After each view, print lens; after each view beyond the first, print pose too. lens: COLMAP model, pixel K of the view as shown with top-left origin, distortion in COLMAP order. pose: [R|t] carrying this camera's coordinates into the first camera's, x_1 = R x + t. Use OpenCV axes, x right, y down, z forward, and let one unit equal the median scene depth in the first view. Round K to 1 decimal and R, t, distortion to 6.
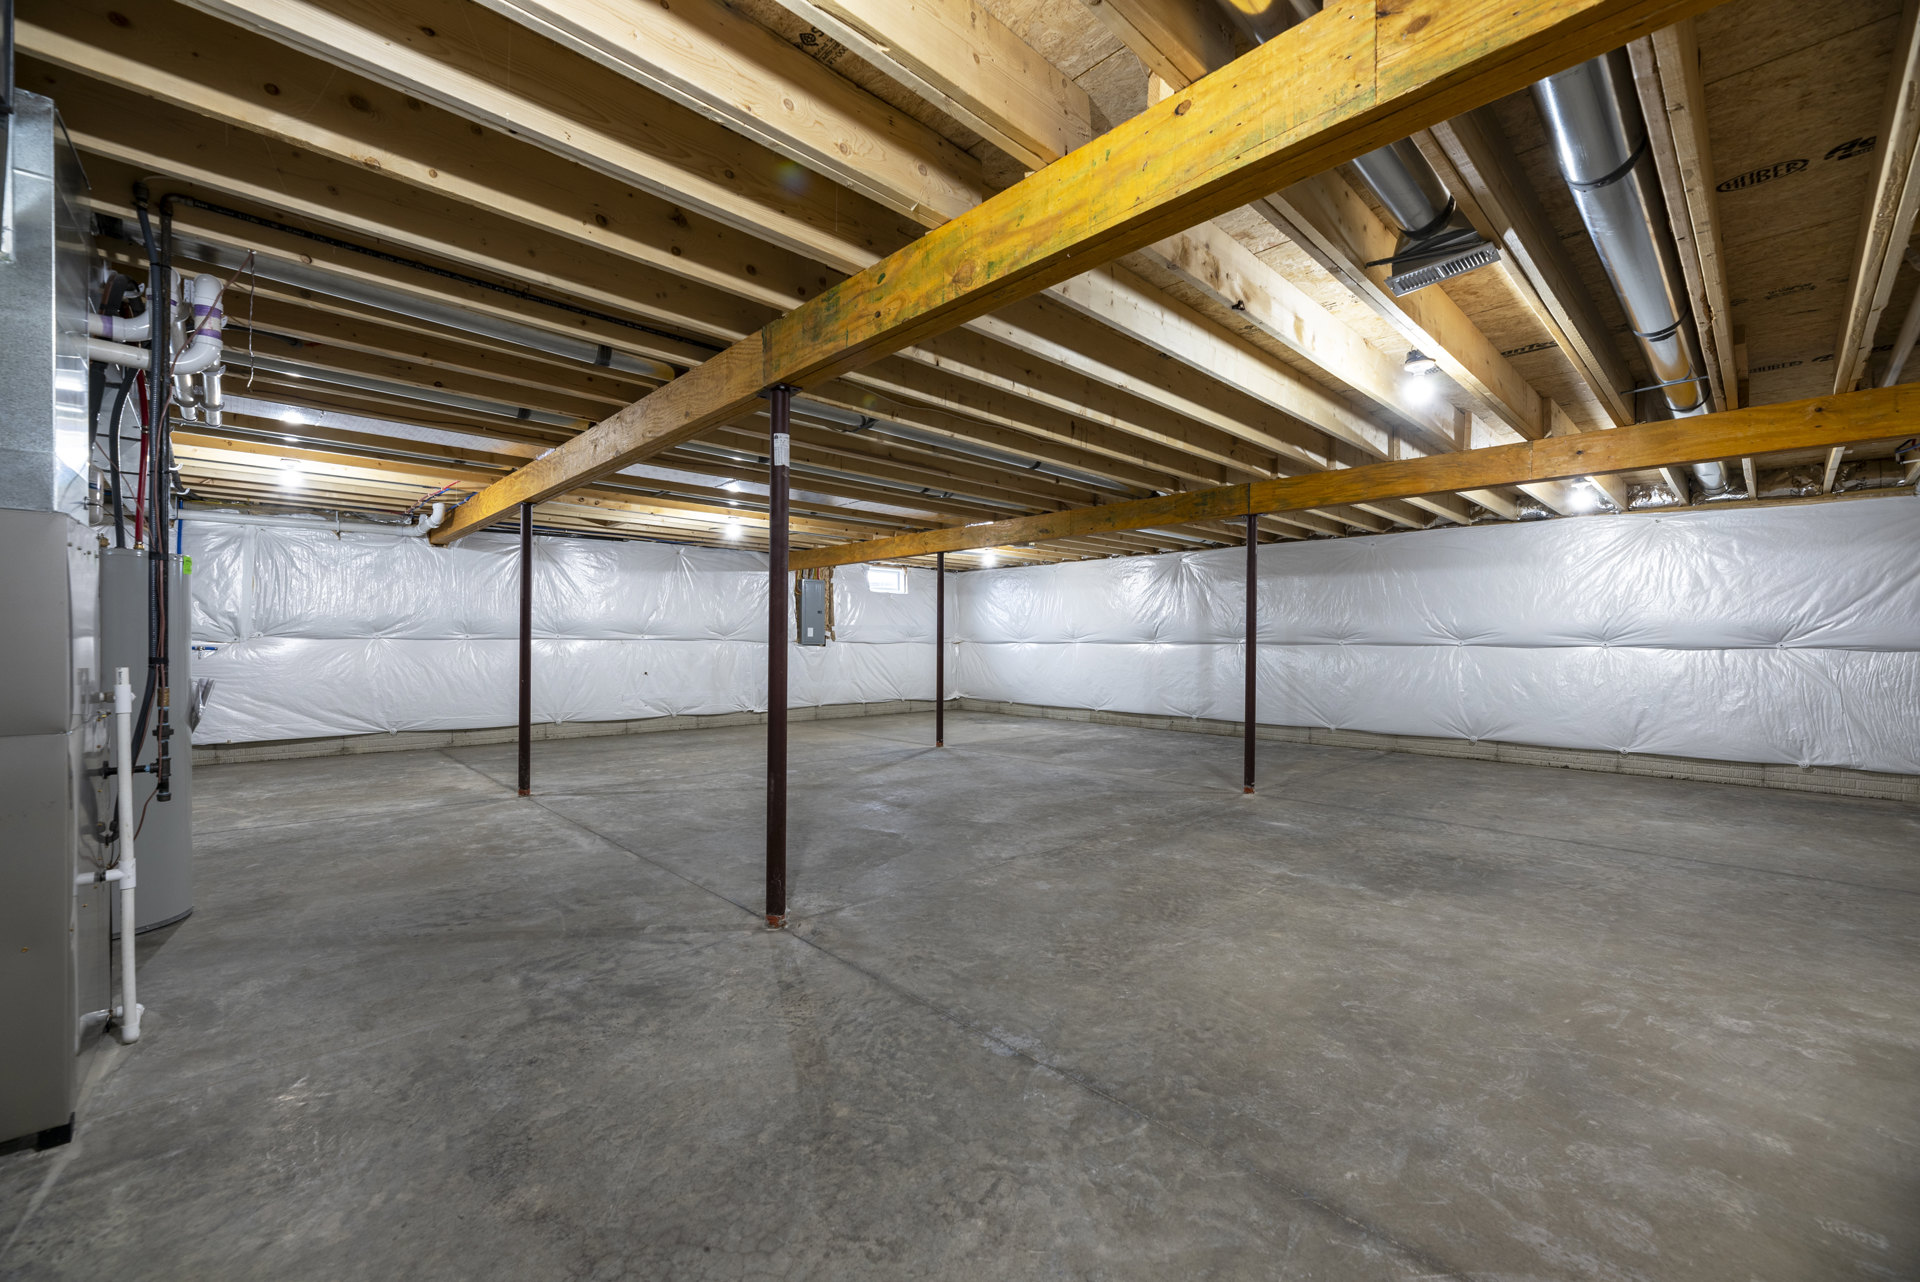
lens RADIAL K [[770.4, 0, 955.4], [0, 770.4, 644.1], [0, 0, 1]] dist [-0.001373, -0.000172]
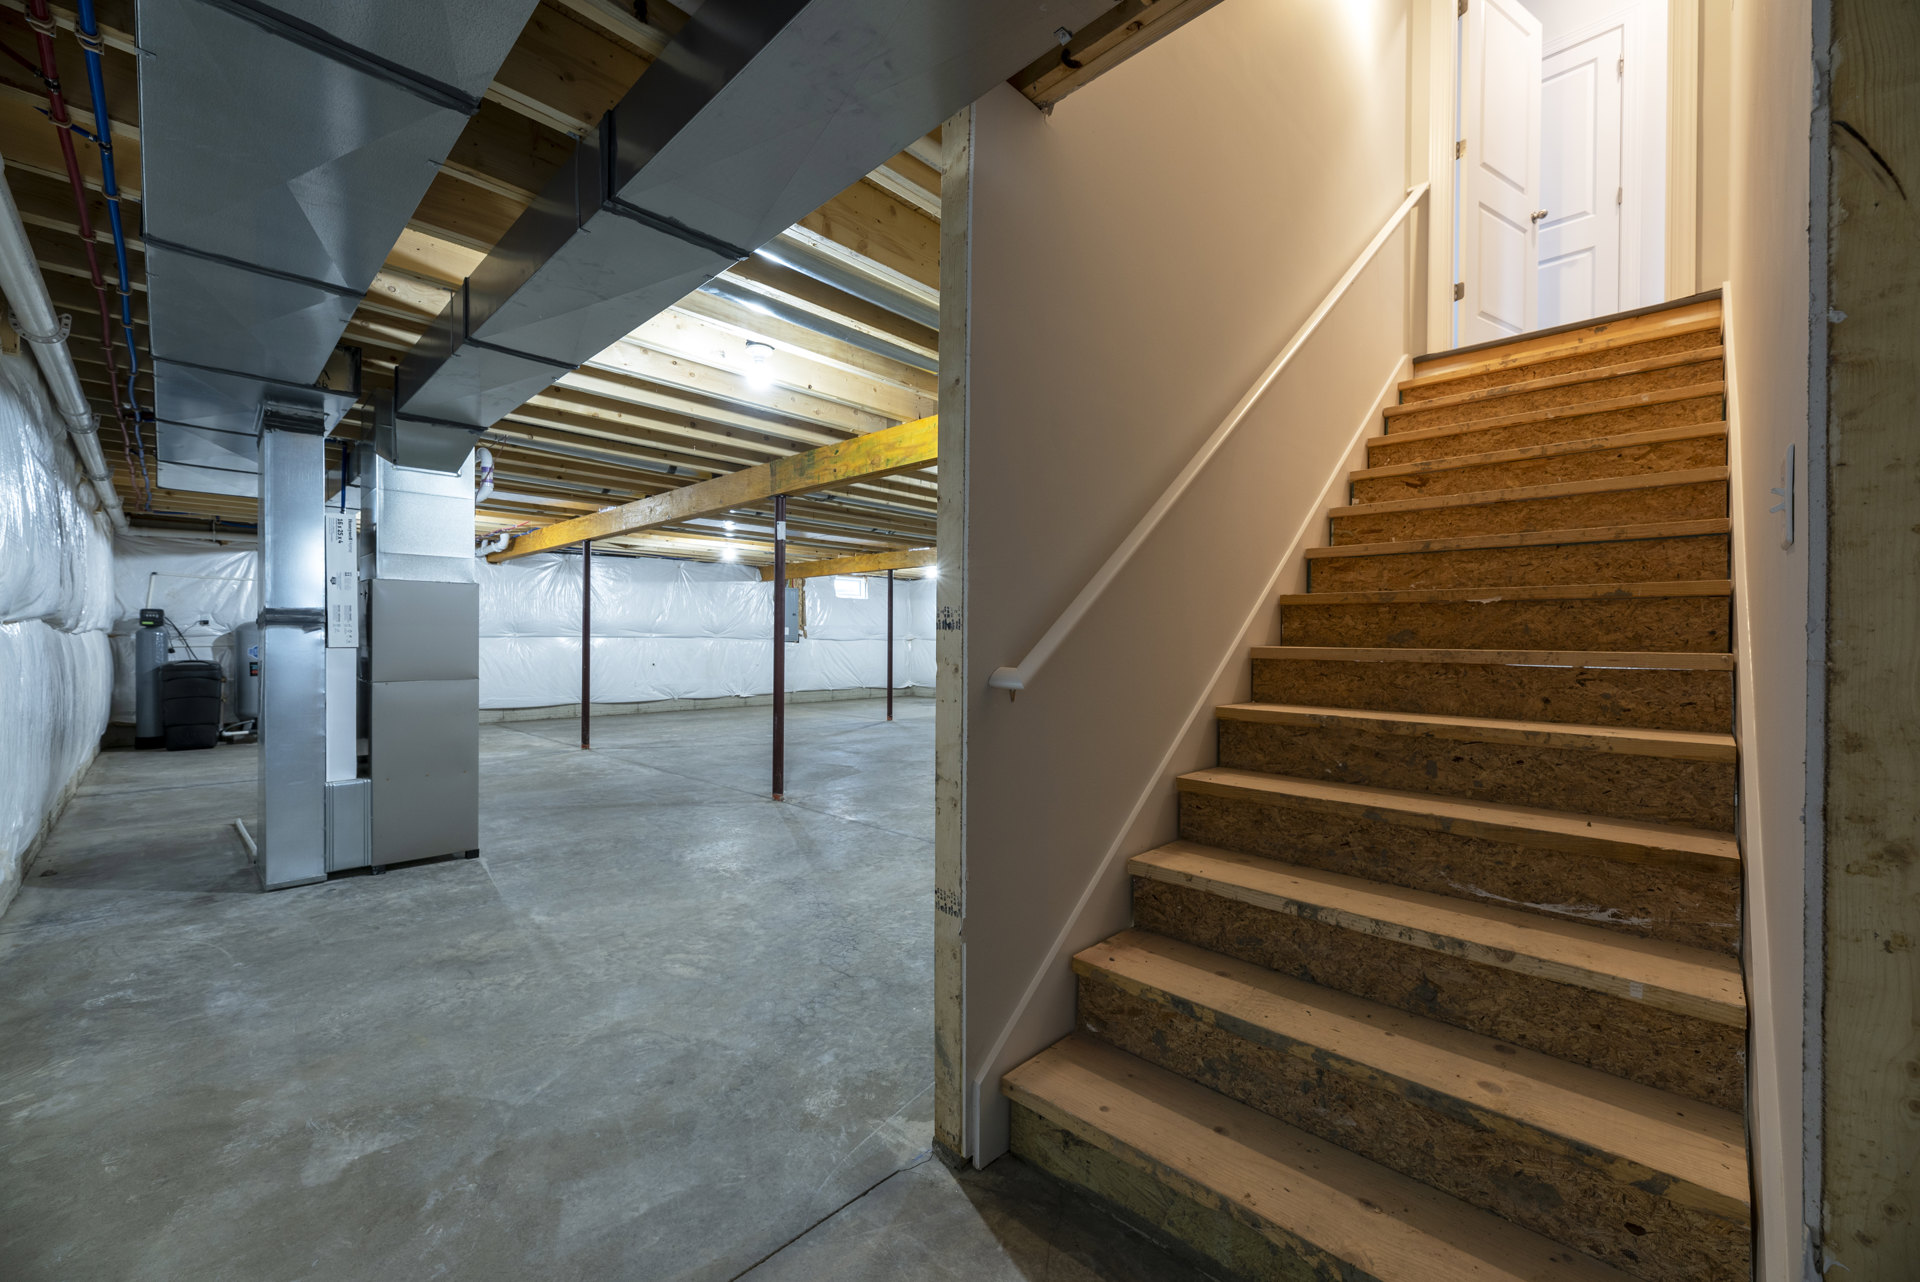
lens RADIAL K [[770.4, 0, 966.9], [0, 770.4, 646.1], [0, 0, 1]] dist [-0.001373, -0.000172]
pose [[0.998533, -0.000222, 0.054152, 0.047672], [-0.000129, 0.999979, 0.006483, 0.000408], [-0.054152, -0.006481, 0.998512, -0.361146]]
